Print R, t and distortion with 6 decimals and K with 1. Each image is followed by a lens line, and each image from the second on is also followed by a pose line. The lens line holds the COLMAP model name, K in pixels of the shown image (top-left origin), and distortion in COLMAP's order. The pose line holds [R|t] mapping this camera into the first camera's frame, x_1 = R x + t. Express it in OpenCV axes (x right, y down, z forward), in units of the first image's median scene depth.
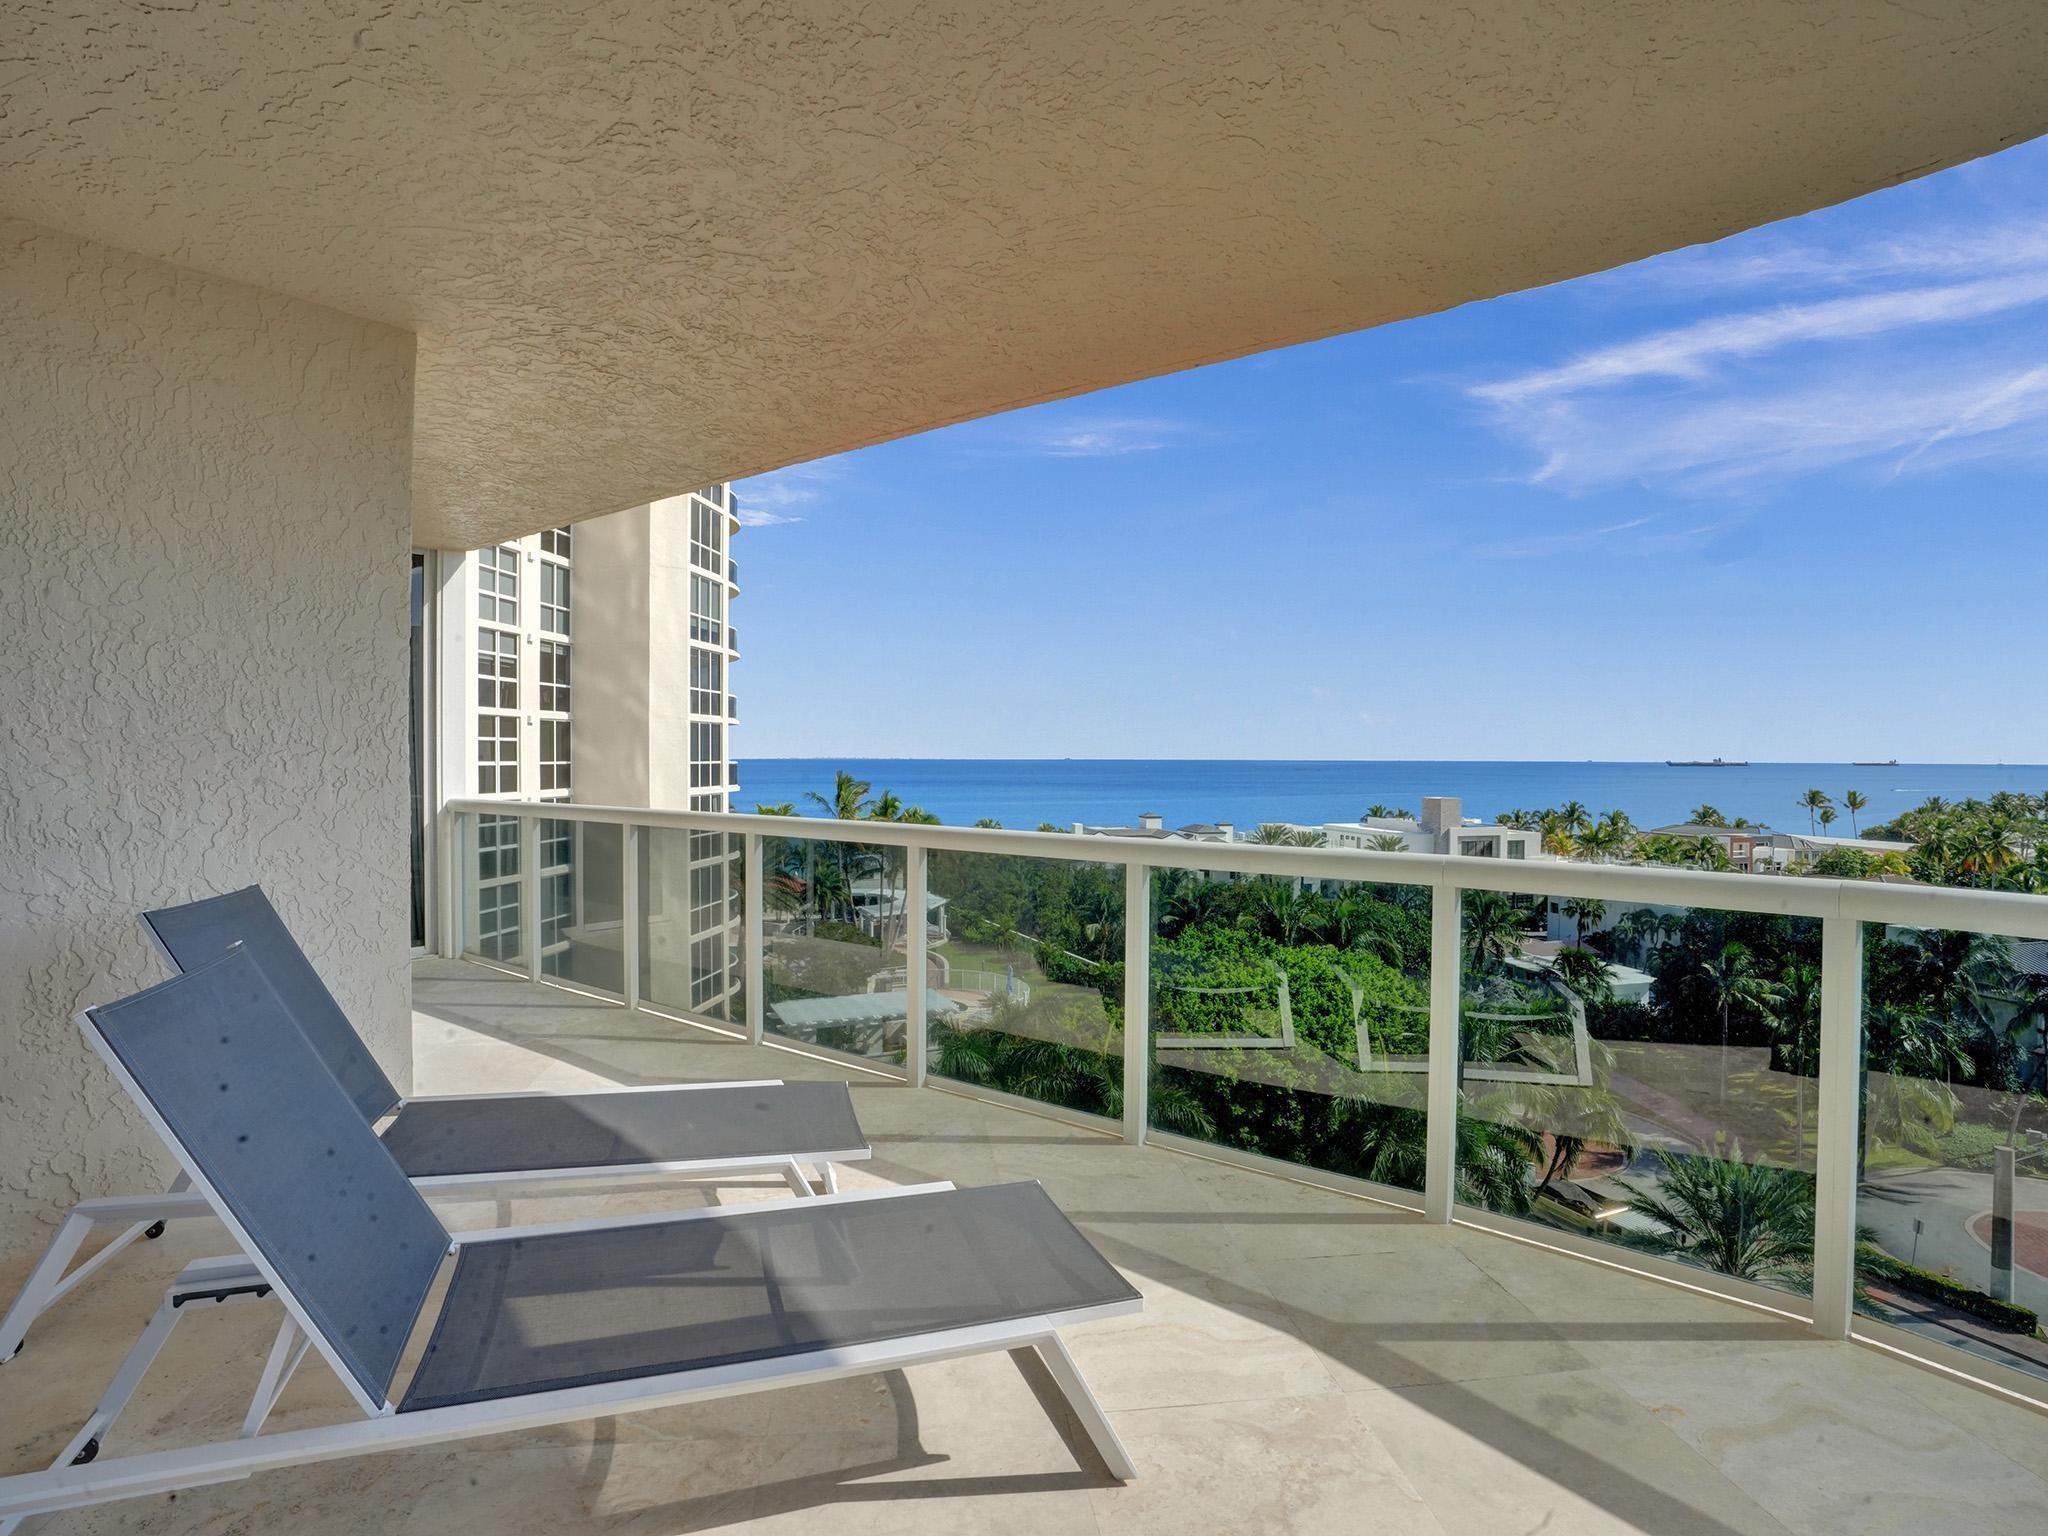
lens RADIAL K [[1079.5, 0, 1030.3], [0, 1079.5, 779.9], [0, 0, 1]] dist [-0.066887, 0.024900]
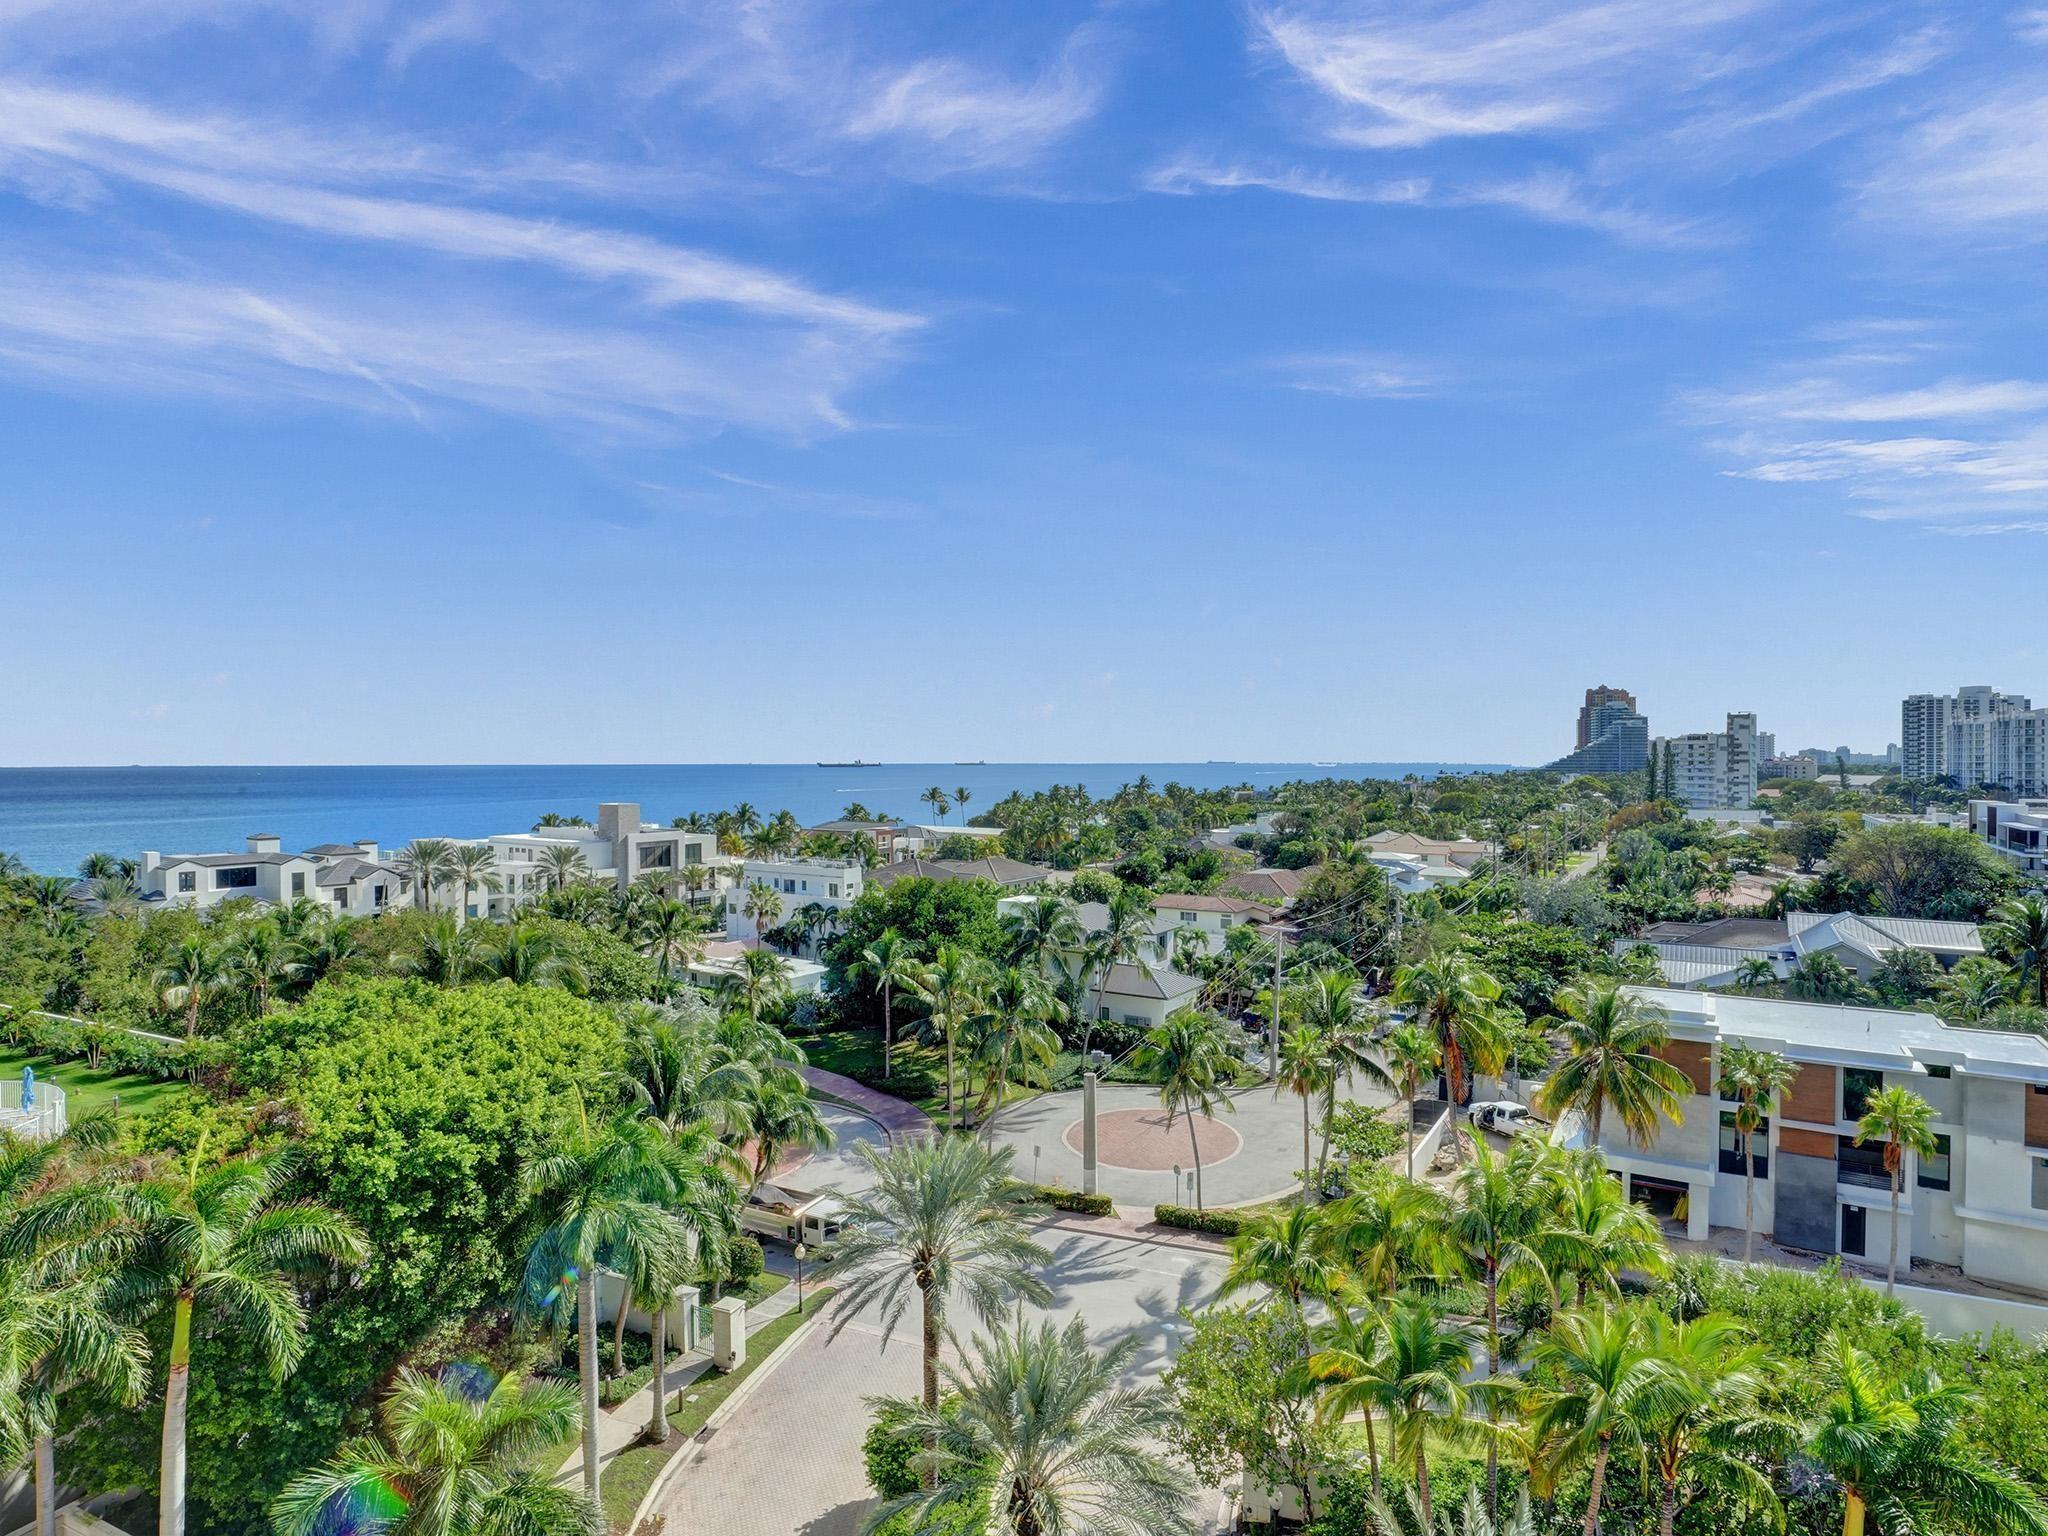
lens RADIAL K [[1079.5, 0, 1045.3], [0, 1079.5, 757.4], [0, 0, 1]] dist [-0.066887, 0.024900]
pose [[0.730604, -0.002825, 0.682796, 0.011063], [0.019325, 0.999676, -0.016541, -0.008113], [-0.682528, 0.025279, 0.730422, 0.072028]]
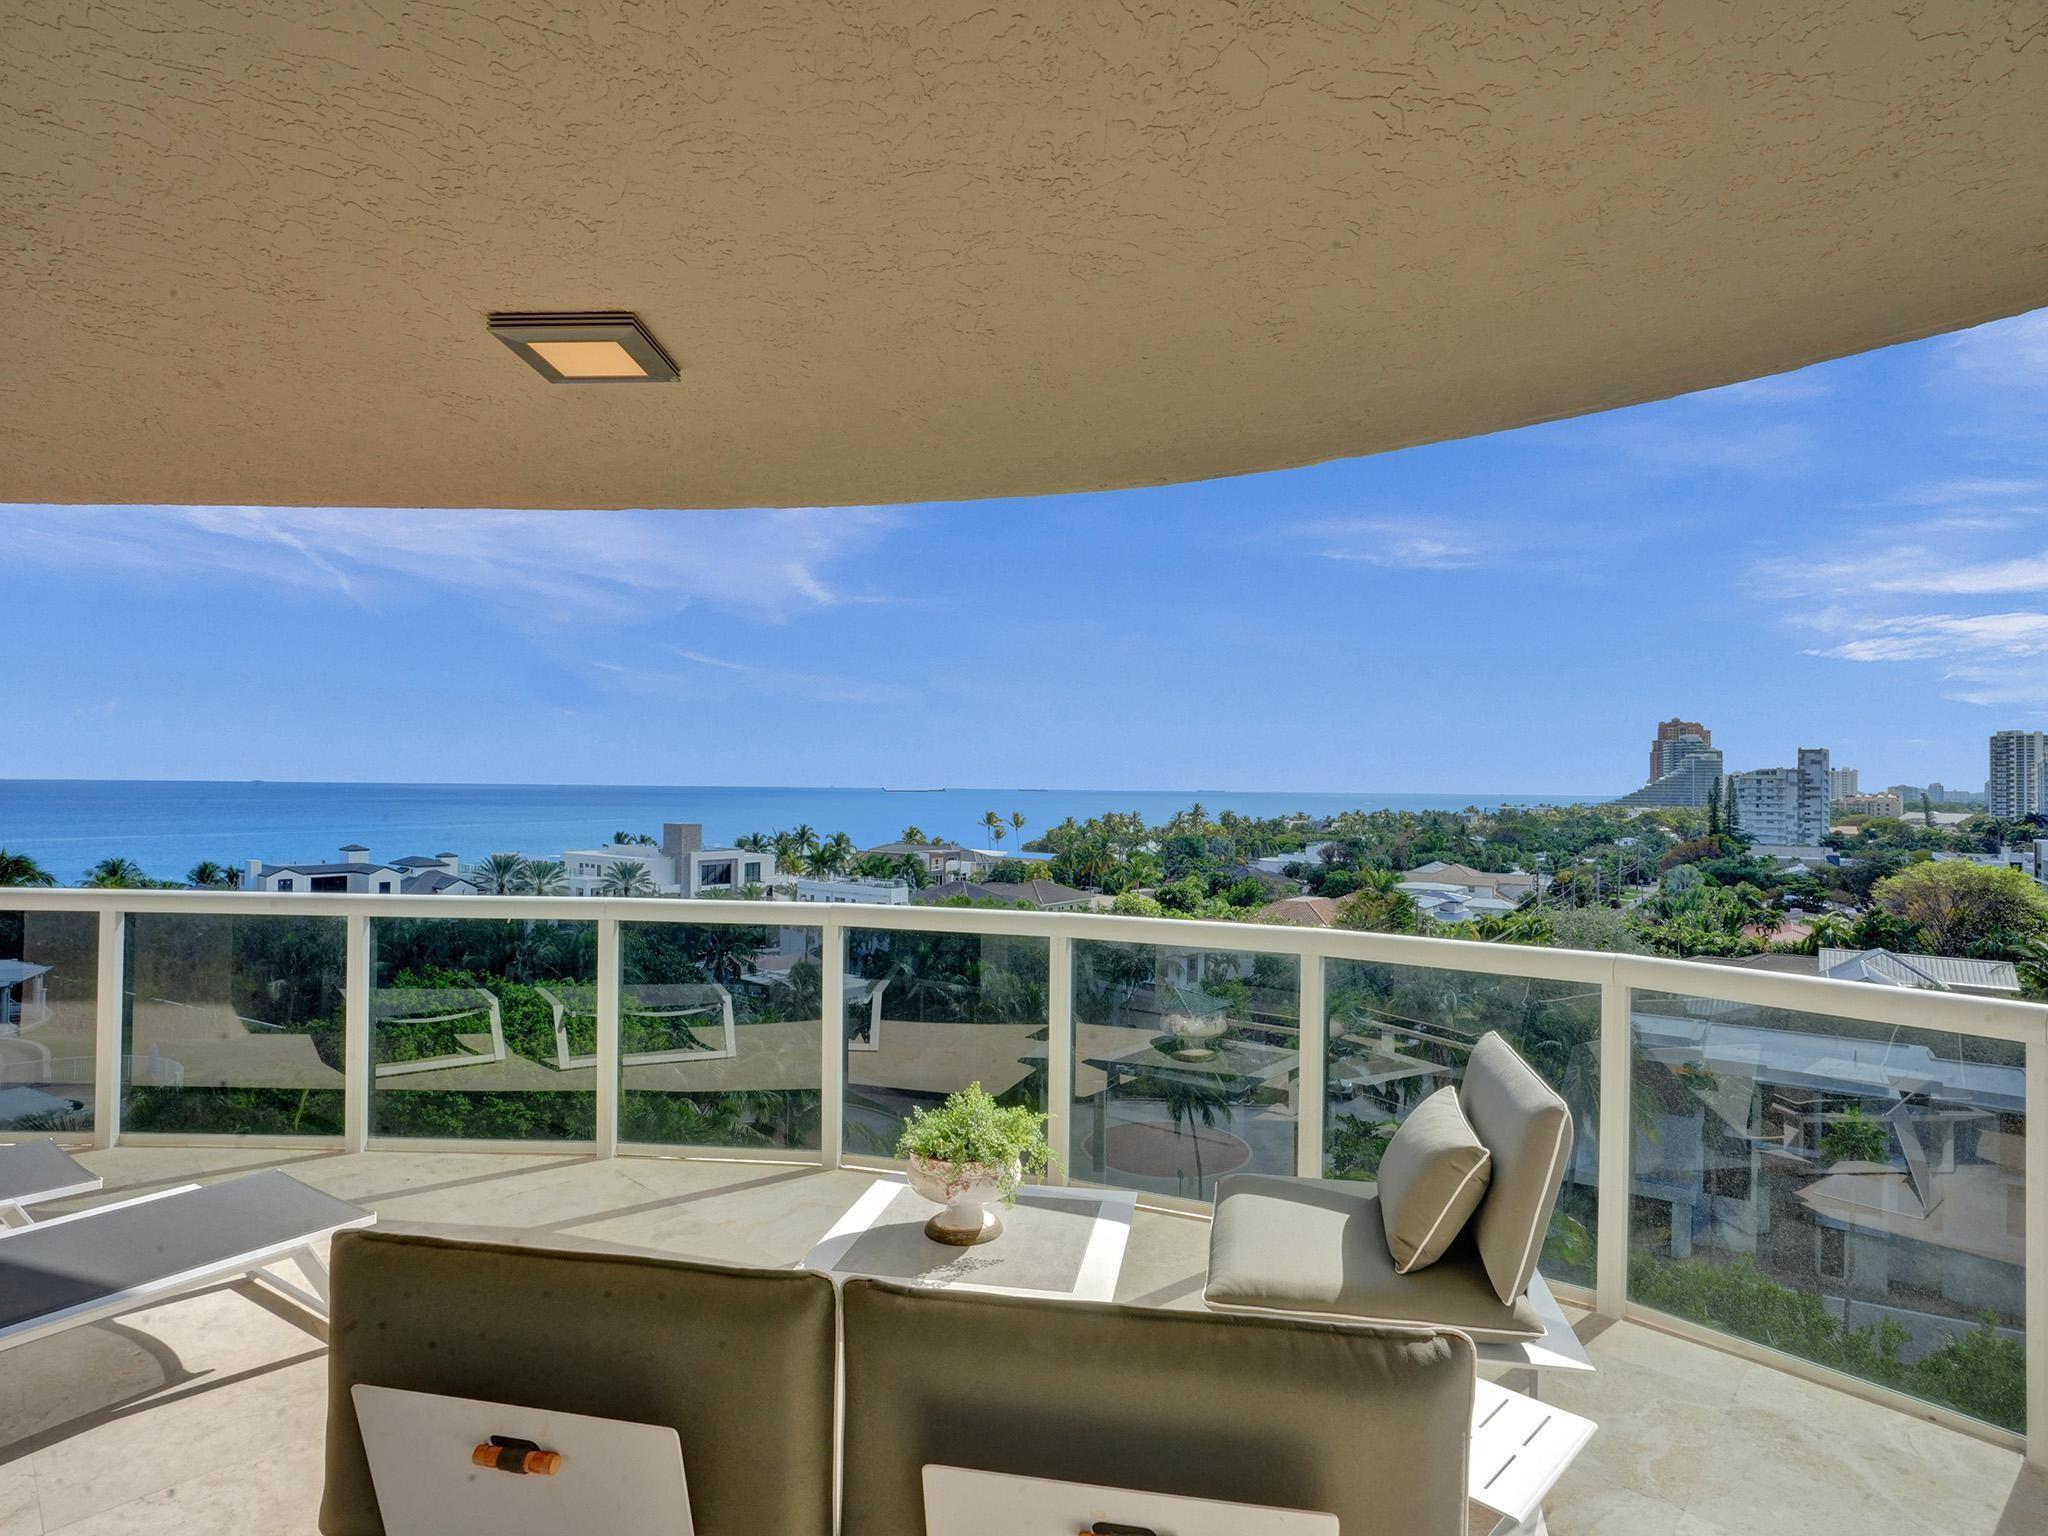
lens RADIAL K [[1079.5, 0, 1047.1], [0, 1079.5, 762.9], [0, 0, 1]] dist [-0.066887, 0.024900]
pose [[0.769768, 0.019645, 0.638022, -0.005688], [0.005242, 0.999298, -0.037094, -0.004236], [-0.638303, 0.031898, 0.769124, -0.036342]]
